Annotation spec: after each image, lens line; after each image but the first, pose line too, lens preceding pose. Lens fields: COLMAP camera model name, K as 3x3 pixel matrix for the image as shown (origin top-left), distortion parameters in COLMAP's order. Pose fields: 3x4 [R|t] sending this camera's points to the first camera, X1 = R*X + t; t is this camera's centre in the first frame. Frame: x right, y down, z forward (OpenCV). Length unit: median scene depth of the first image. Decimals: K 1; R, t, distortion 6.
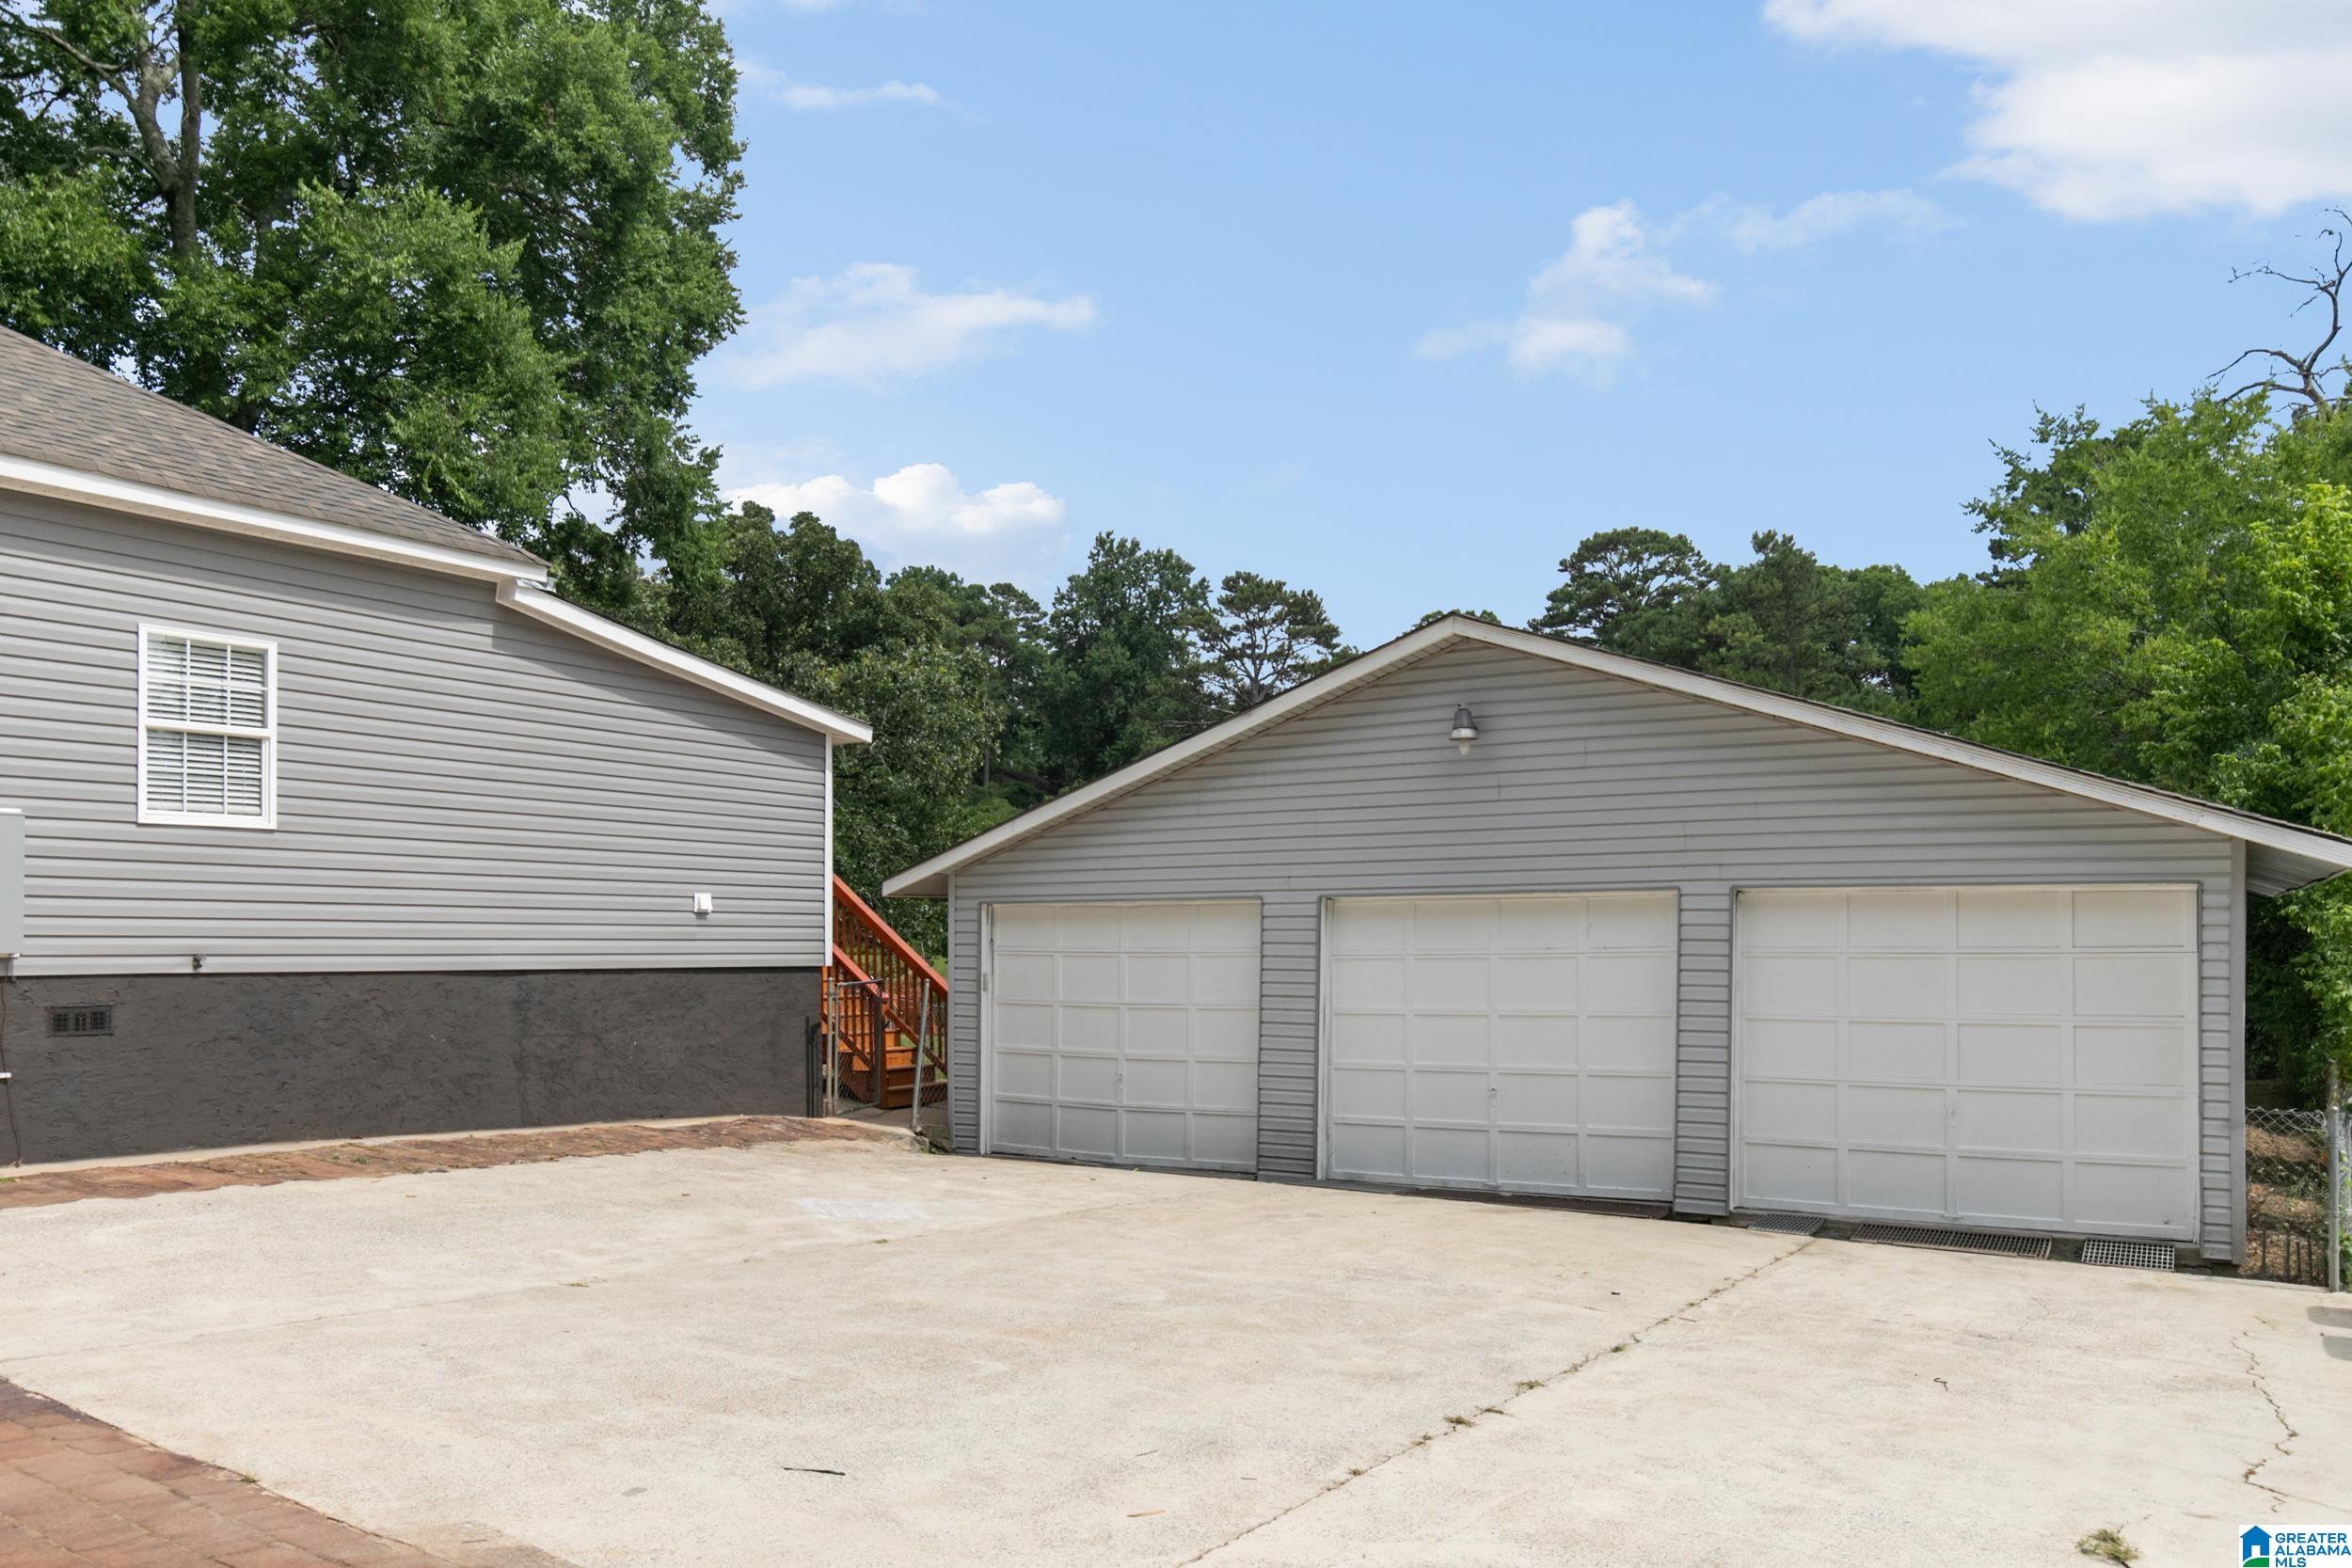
lens RADIAL K [[1717.1, 0, 1192.7], [0, 1717.1, 936.9], [0, 0, 1]] dist [-0.004938, 0.013500]
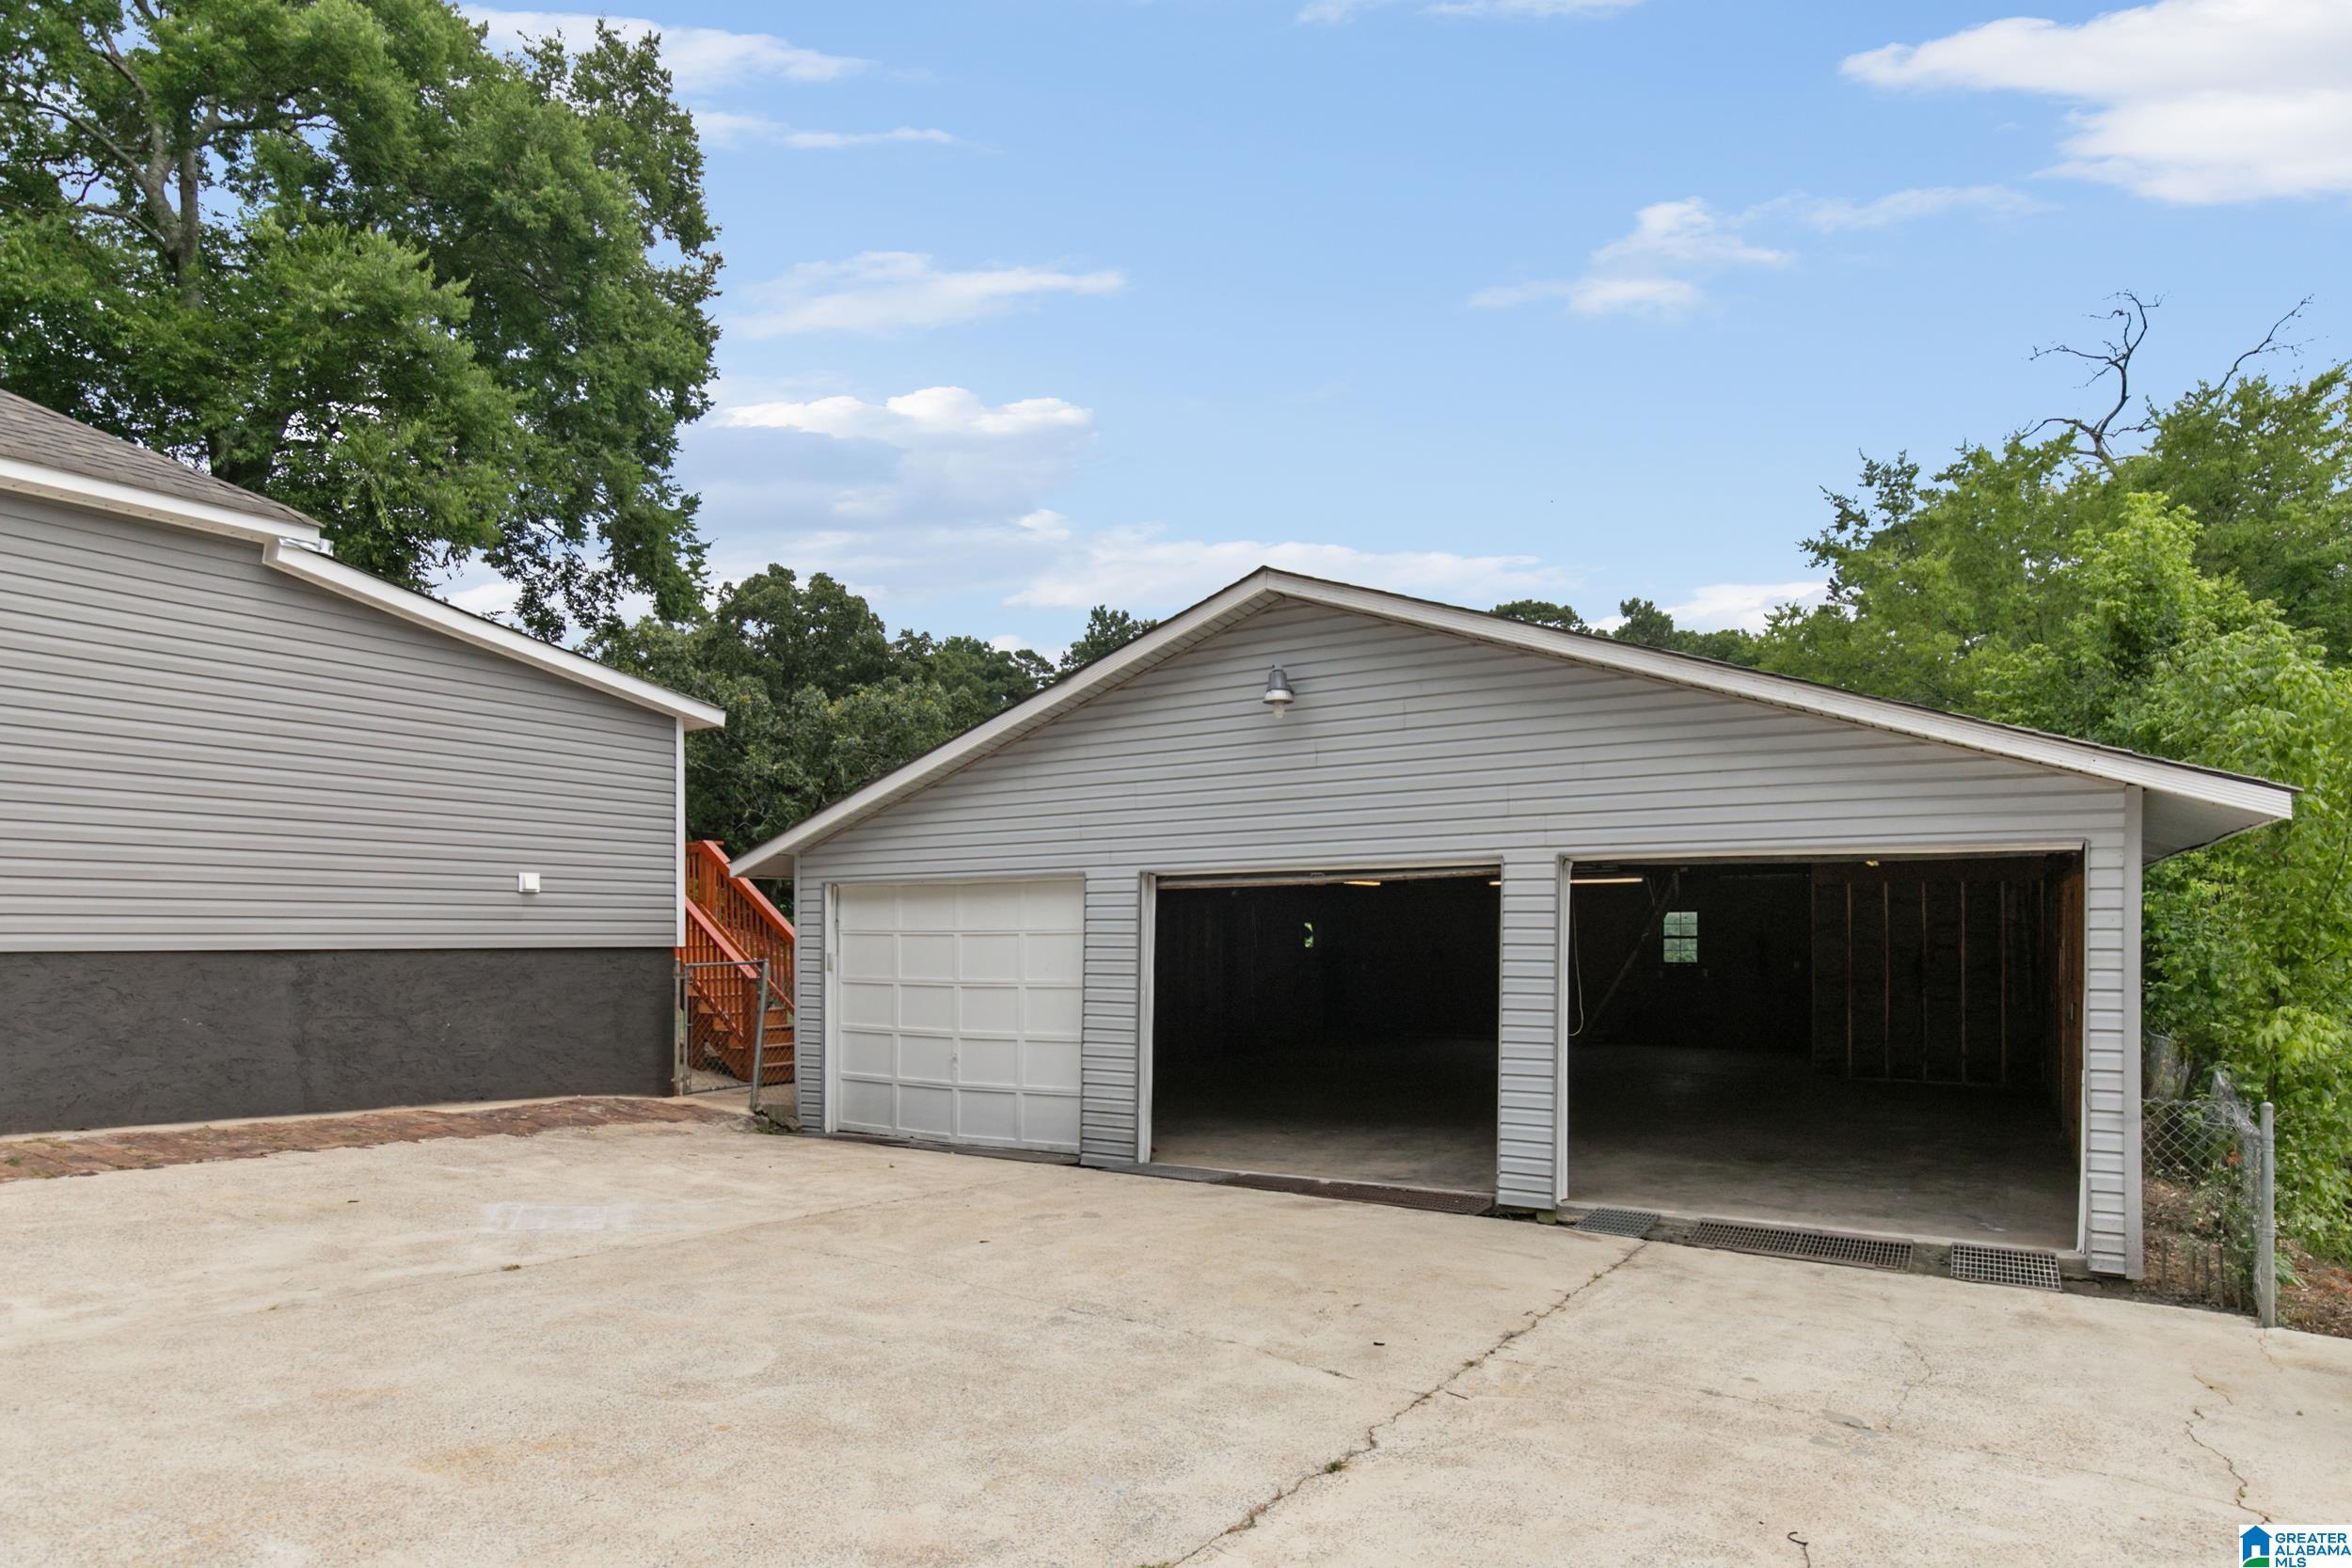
lens RADIAL K [[1343.2, 0, 1178.6], [0, 1343.2, 941.7], [0, 0, 1]] dist [0.002207, -0.000640]
pose [[0.999964, -0.004060, -0.007395, 0.101472], [0.004112, 0.999966, 0.007118, 0.010984], [0.007366, -0.007148, 0.999947, 0.242417]]
